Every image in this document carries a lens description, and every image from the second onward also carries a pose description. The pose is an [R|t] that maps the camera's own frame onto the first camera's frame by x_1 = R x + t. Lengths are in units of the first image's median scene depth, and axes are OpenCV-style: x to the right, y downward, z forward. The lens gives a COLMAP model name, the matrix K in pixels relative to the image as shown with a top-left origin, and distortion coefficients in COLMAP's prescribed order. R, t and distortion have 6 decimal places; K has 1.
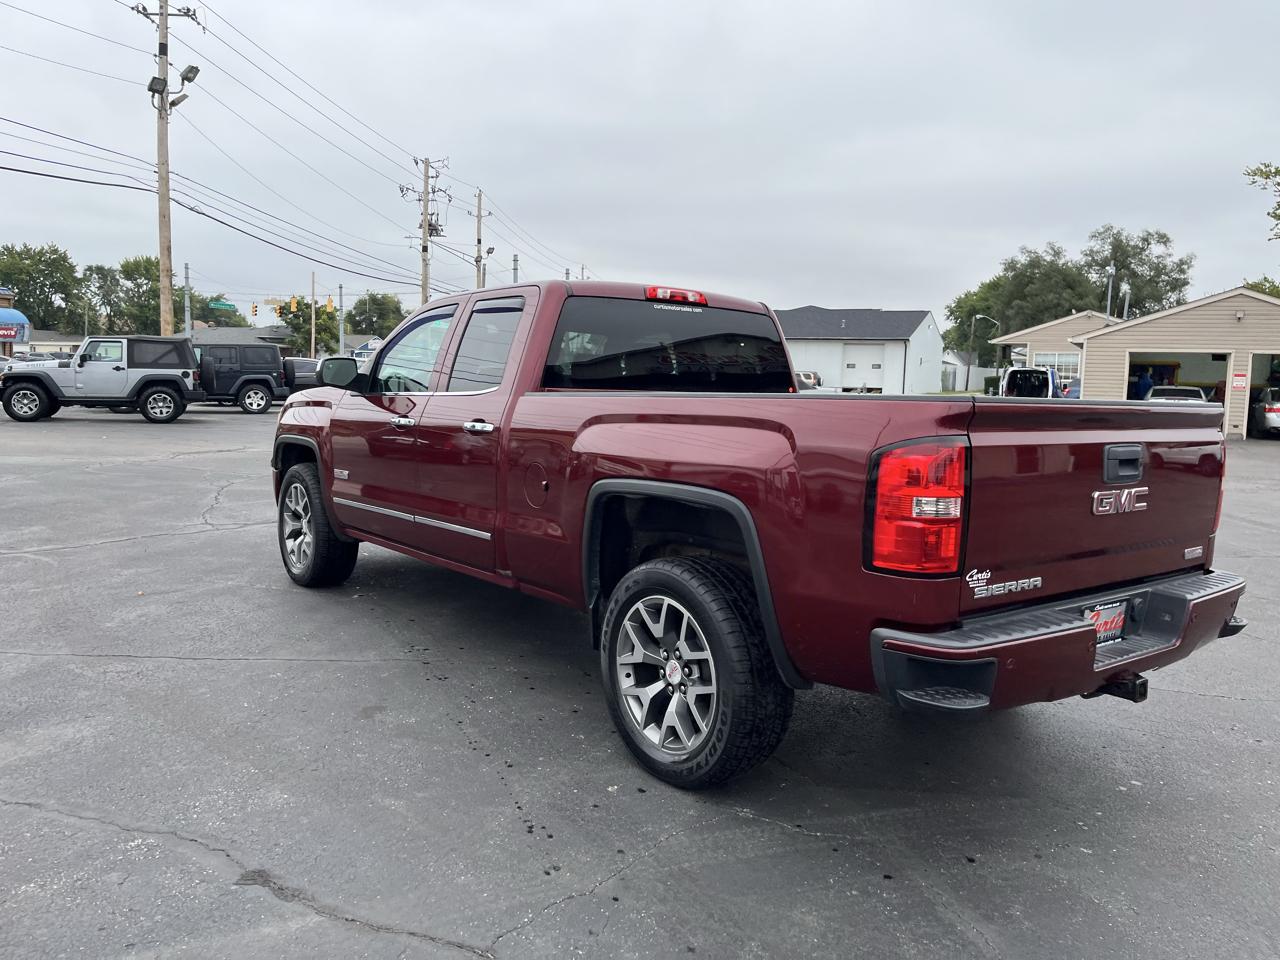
lens RADIAL K [[971.9, 0, 650.5], [0, 971.9, 482.0], [0, 0, 1]] dist [0.069605, -0.089396]
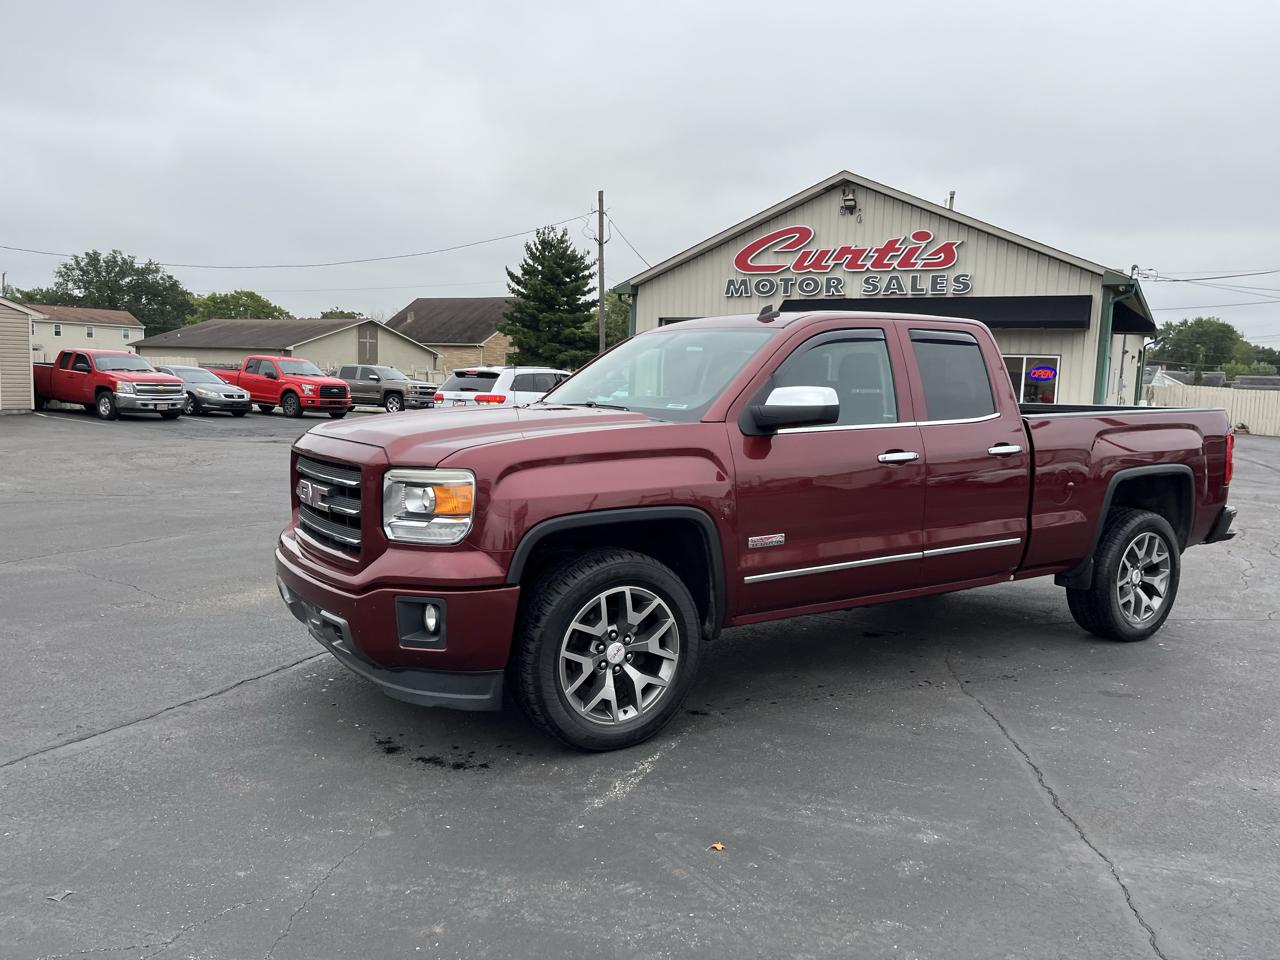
lens RADIAL K [[972.8, 0, 651.0], [0, 972.8, 494.5], [0, 0, 1]] dist [0.066952, -0.093098]
pose [[0.092799, -0.139652, 0.985843, -0.979554], [0.083908, 0.987690, 0.132015, -0.137783], [-0.992143, 0.070470, 0.103375, 0.942410]]
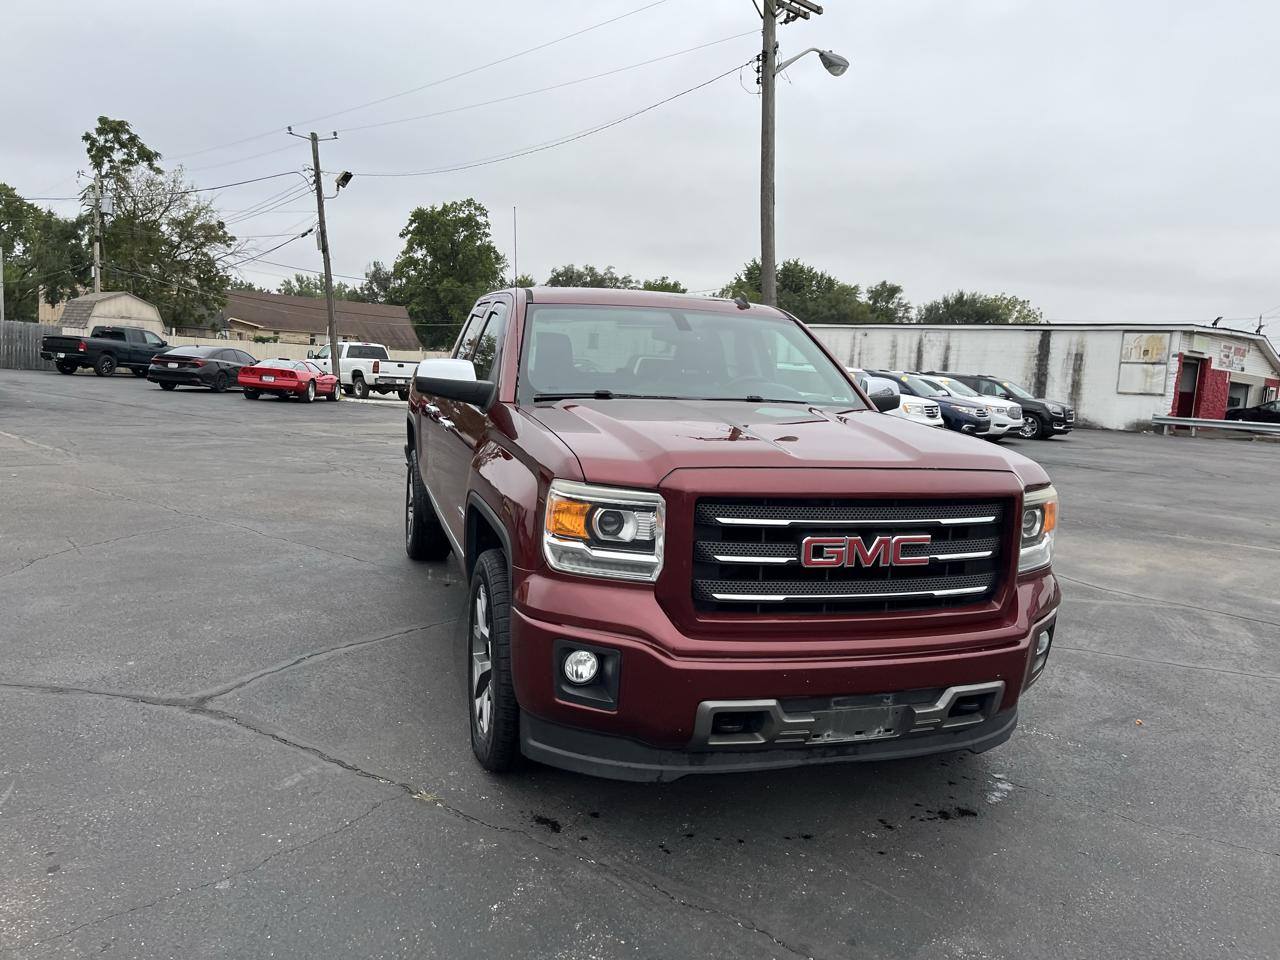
lens RADIAL K [[969.4, 0, 654.7], [0, 969.4, 487.0], [0, 0, 1]] dist [0.076520, -0.104336]
pose [[-0.933544, -0.123362, 0.336566, -0.395268], [-0.043260, 0.970827, 0.235847, -0.207717], [-0.355842, 0.205614, -0.911647, 1.713625]]
